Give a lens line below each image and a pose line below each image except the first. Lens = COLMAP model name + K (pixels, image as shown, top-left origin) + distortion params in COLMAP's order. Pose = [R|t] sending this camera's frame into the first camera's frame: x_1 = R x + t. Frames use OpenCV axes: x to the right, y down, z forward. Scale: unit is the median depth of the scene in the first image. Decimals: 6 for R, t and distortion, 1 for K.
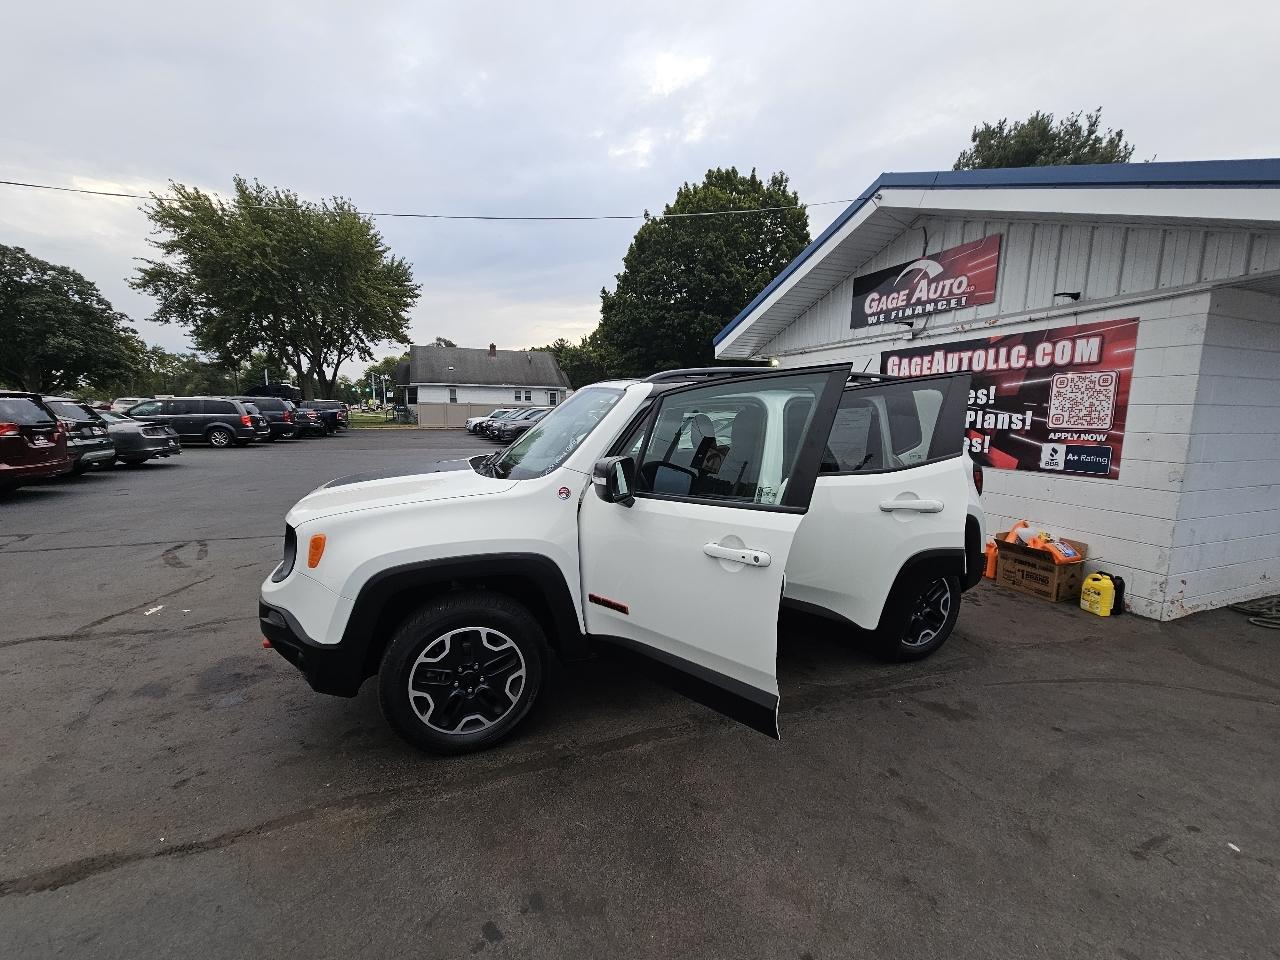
lens RADIAL K [[519.7, 0, 641.3], [0, 519.7, 478.9], [0, 0, 1]] dist [0.000095, -0.000461]
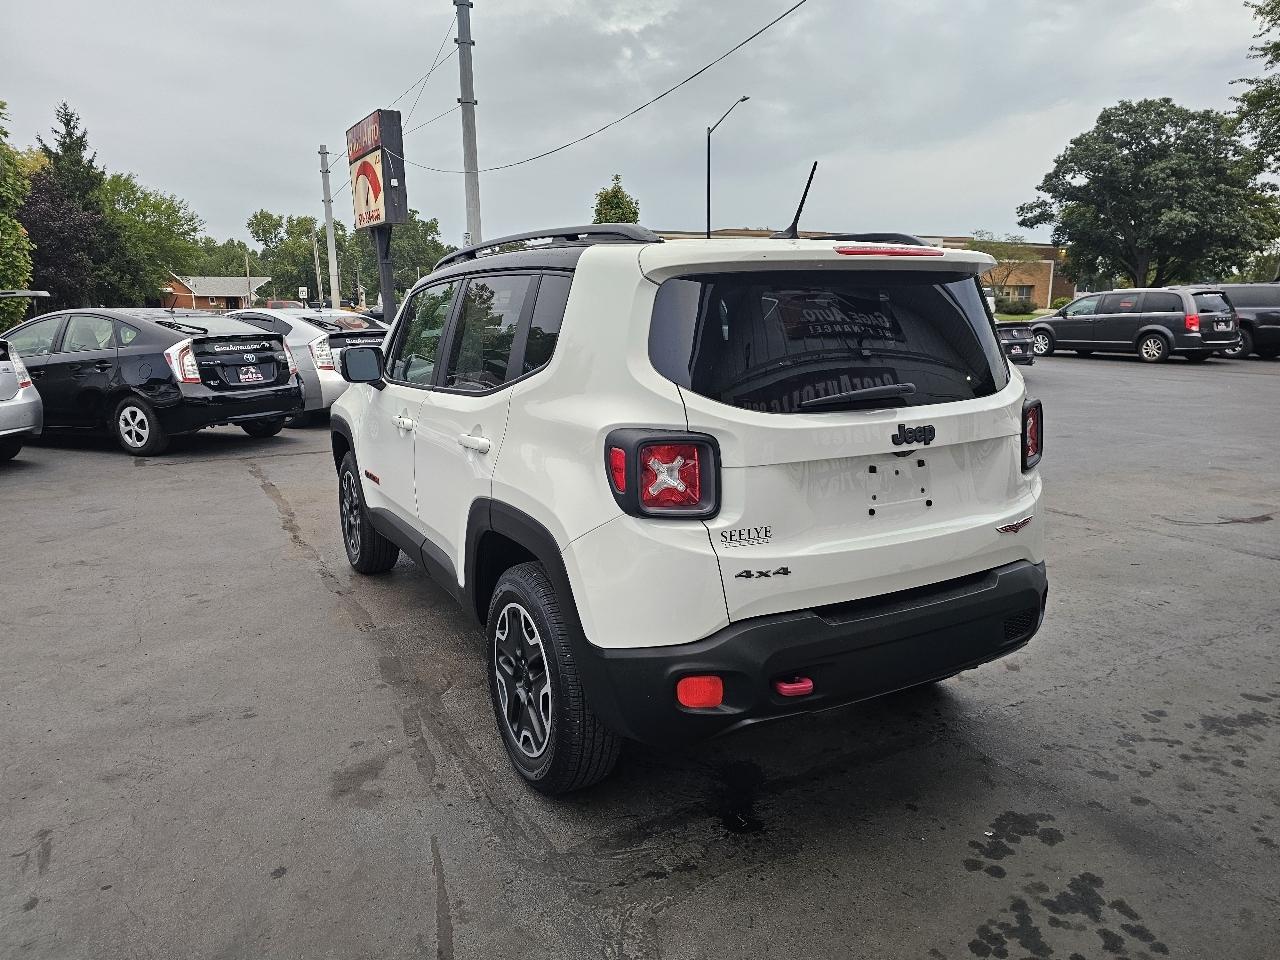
lens RADIAL K [[857.2, 0, 633.8], [0, 857.2, 485.1], [0, 0, 1]] dist [0.053359, -0.043972]
pose [[0.144816, 0.188221, -0.971391, 0.777485], [-0.119117, 0.977917, 0.171727, -0.060099], [0.982262, 0.090840, 0.164038, 0.546786]]
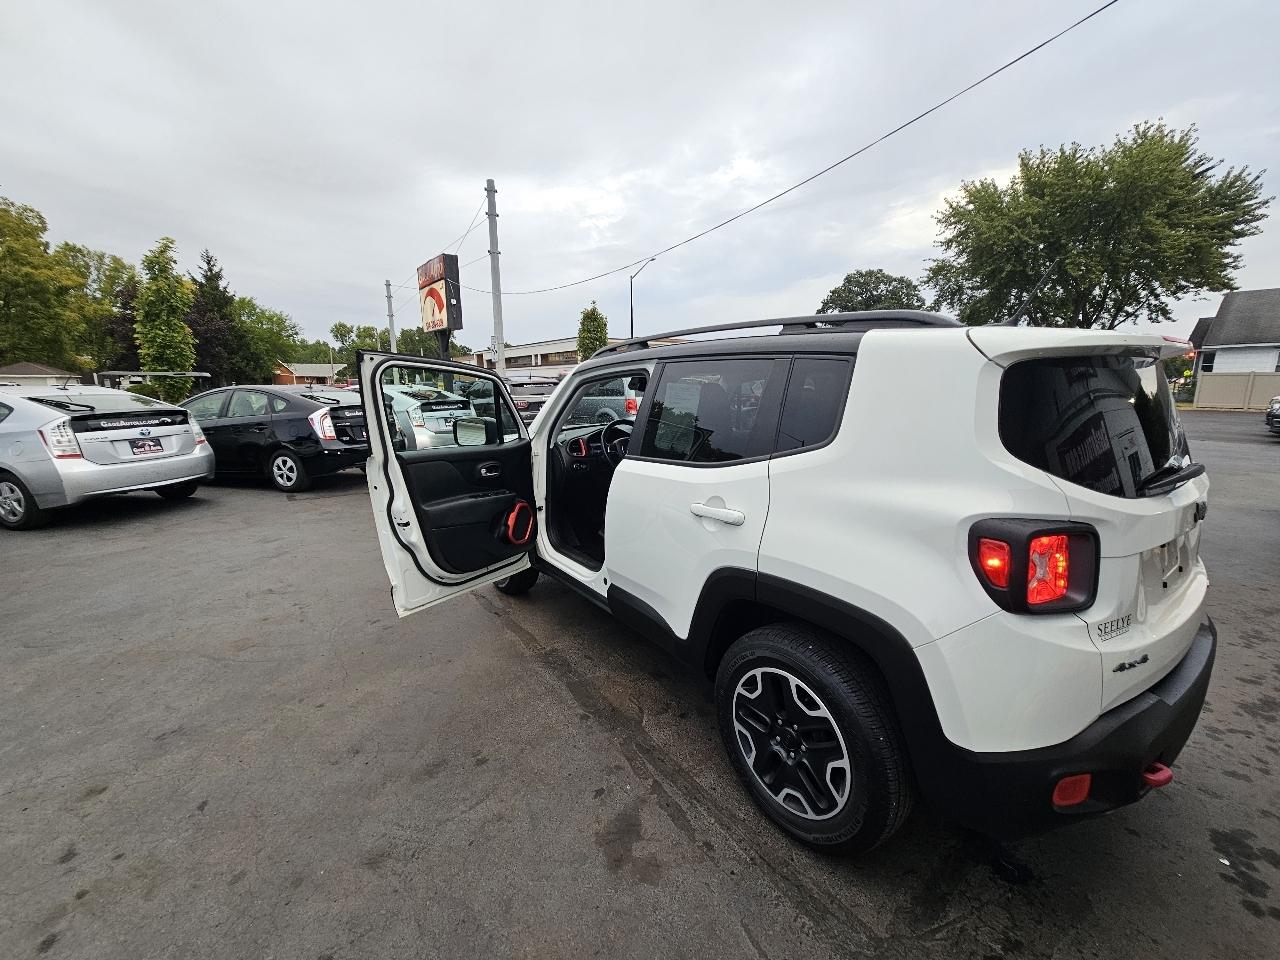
lens RADIAL K [[519.7, 0, 639.9], [0, 519.7, 478.3], [0, 0, 1]] dist [0.000095, -0.000461]
pose [[0.264115, 0.162119, -0.950769, 0.559718], [-0.118968, 0.983720, 0.134689, -0.047030], [0.957126, 0.077538, 0.279102, 0.389356]]
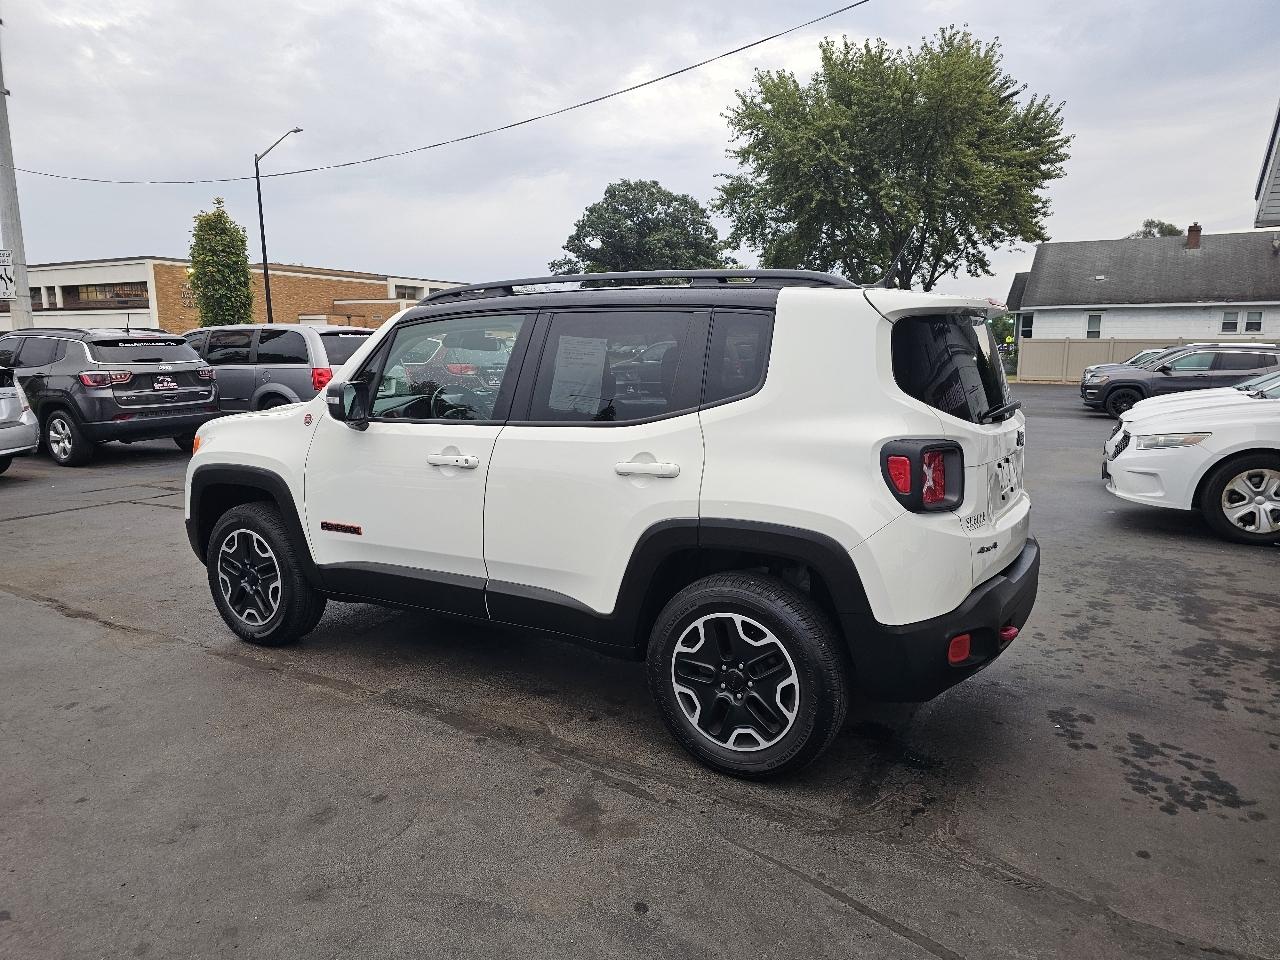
lens RADIAL K [[857.2, 0, 645.1], [0, 857.2, 486.9], [0, 0, 1]] dist [0.053359, -0.043972]
pose [[0.625526, 0.115692, -0.771578, 0.673853], [-0.099409, 0.992703, 0.068256, -0.010200], [0.773845, 0.034006, 0.632462, 0.189159]]
